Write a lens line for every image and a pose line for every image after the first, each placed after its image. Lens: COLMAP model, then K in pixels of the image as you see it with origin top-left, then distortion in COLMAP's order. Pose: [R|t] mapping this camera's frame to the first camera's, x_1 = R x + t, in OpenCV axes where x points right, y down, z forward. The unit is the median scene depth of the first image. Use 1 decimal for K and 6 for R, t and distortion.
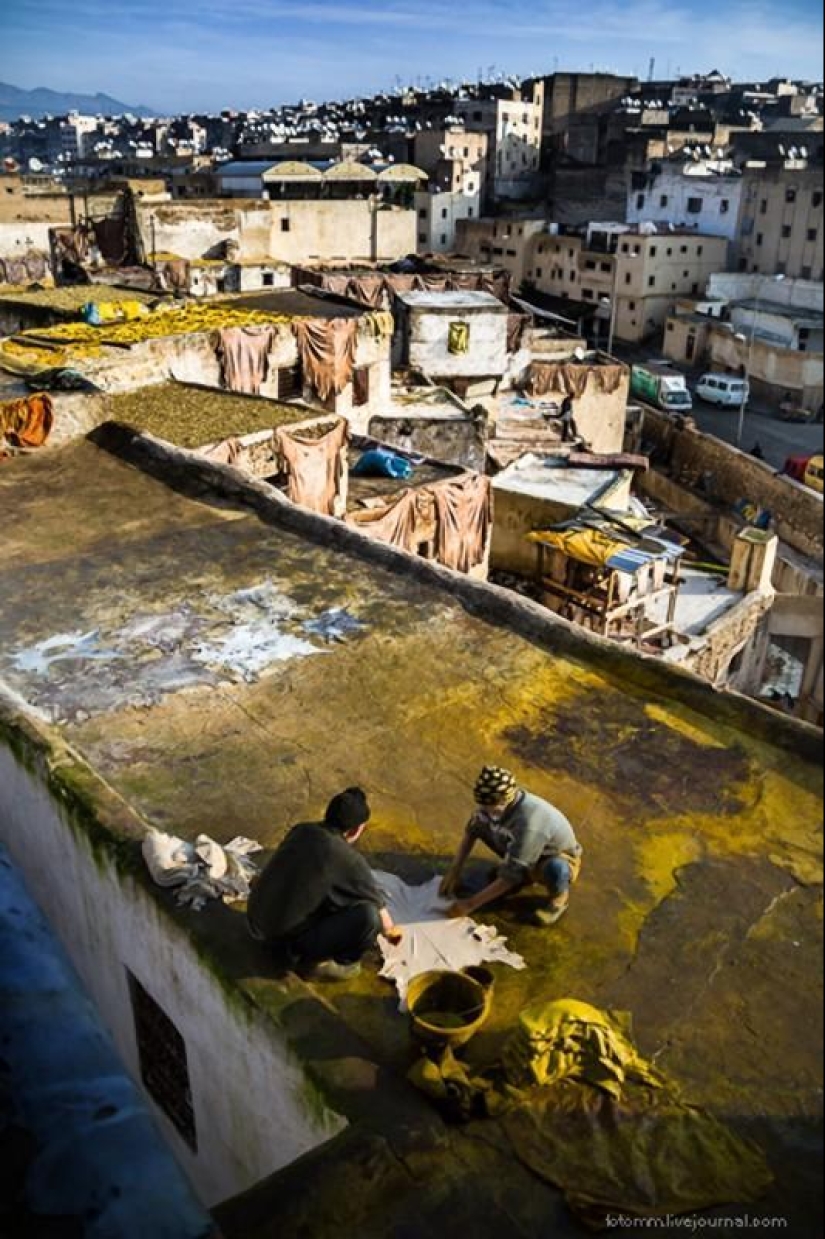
lens RADIAL K [[985.7, 0, 389.7], [0, 985.7, 624.3], [0, 0, 1]] dist [-0.160133, 0.124644]
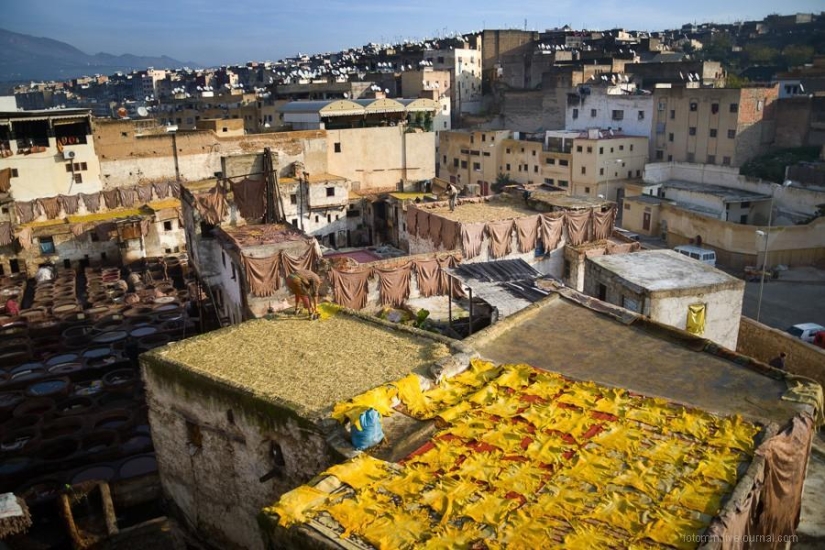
lens RADIAL K [[656.3, 0, 408.1], [0, 656.3, 277.4], [0, 0, 1]] dist [-0.160133, 0.124644]
pose [[0.995767, -0.062020, 0.067833, -0.065670], [0.072351, 0.984078, -0.162347, -0.073867], [-0.056684, 0.166568, 0.984399, 0.125374]]
